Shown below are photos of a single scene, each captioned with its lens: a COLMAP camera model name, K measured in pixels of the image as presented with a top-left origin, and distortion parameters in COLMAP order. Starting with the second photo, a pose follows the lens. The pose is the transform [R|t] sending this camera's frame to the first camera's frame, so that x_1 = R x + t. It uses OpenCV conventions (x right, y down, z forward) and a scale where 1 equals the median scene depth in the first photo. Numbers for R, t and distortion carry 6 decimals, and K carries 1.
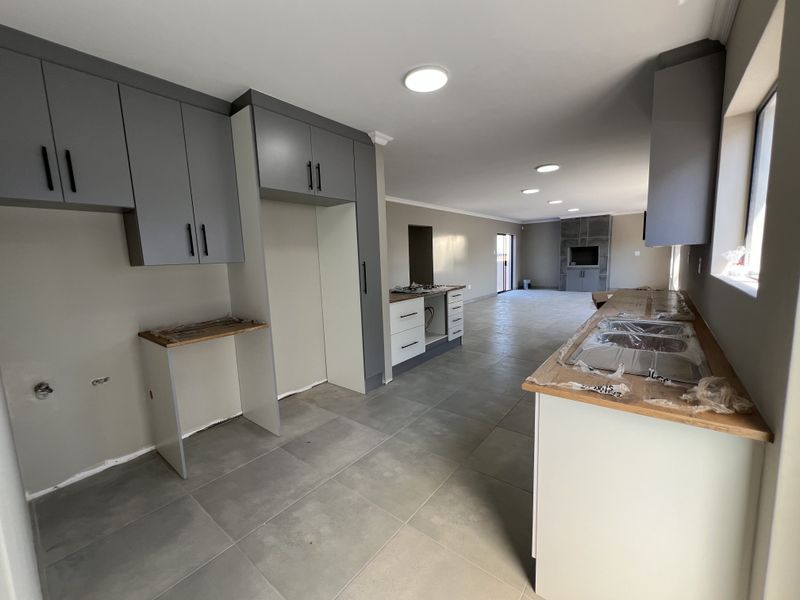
lens RADIAL K [[325.0, 0, 401.8], [0, 325.0, 299.9], [0, 0, 1]] dist [-0.002971, 0.001395]
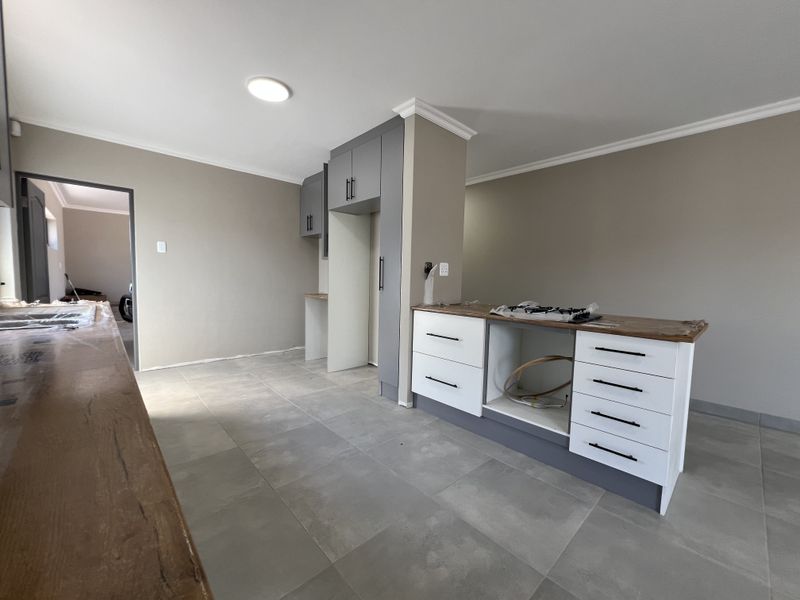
lens RADIAL K [[325.0, 0, 397.9], [0, 325.0, 299.9], [0, 0, 1]] dist [-0.002971, 0.001395]
pose [[-0.160290, 0.100645, -0.981925, 0.618999], [-0.139592, 0.982479, 0.123489, -0.087788], [0.977150, 0.156863, -0.143432, 0.898433]]
